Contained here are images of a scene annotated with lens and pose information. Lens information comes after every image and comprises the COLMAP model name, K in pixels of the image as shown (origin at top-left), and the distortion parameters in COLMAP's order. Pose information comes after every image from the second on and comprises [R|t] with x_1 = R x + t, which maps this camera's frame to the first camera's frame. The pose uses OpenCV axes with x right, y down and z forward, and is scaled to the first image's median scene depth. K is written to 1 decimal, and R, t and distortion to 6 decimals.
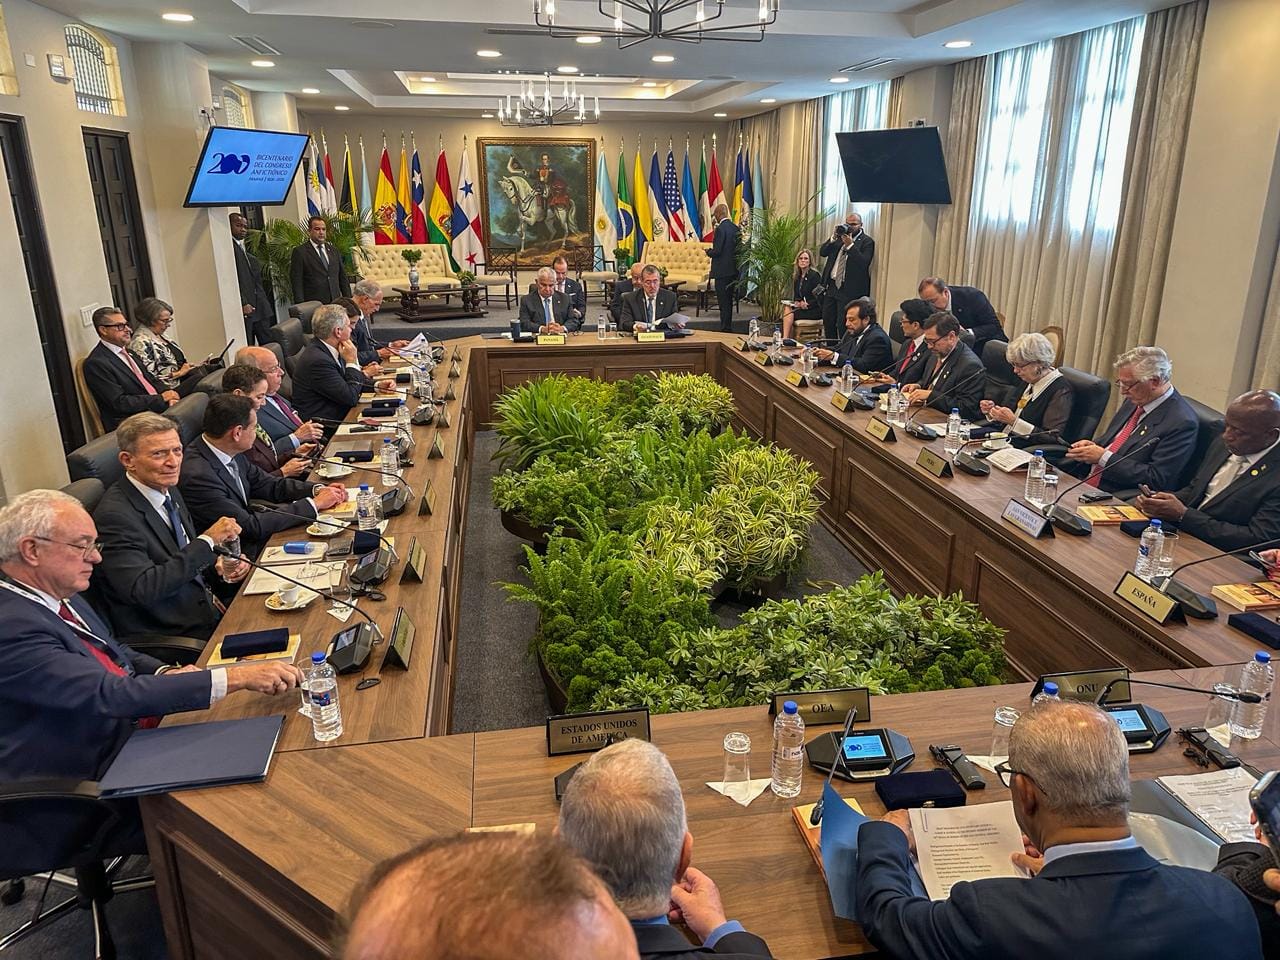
lens RADIAL K [[886.7, 0, 640.0], [0, 886.7, 480.0], [0, 0, 1]] dist [0.058614, -0.086323]
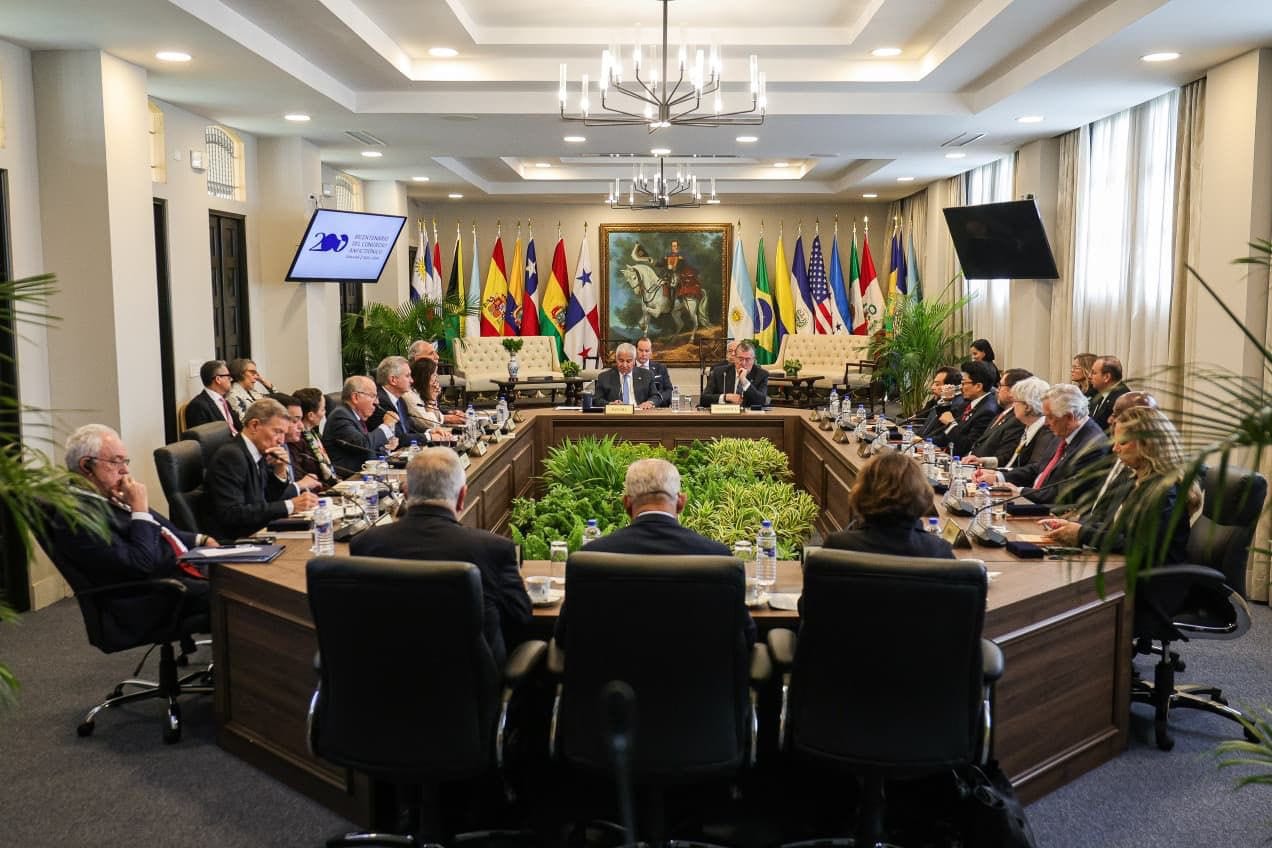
lens RADIAL K [[1236.0, 0, 636.0], [0, 1236.0, 424.0], [0, 0, 1]] dist [-0.001225, -0.004546]
pose [[0.983444, 0.014825, -0.180603, 0.084312], [-0.052591, 0.977101, -0.206173, 0.070707], [0.173411, 0.212258, 0.961704, -0.153191]]
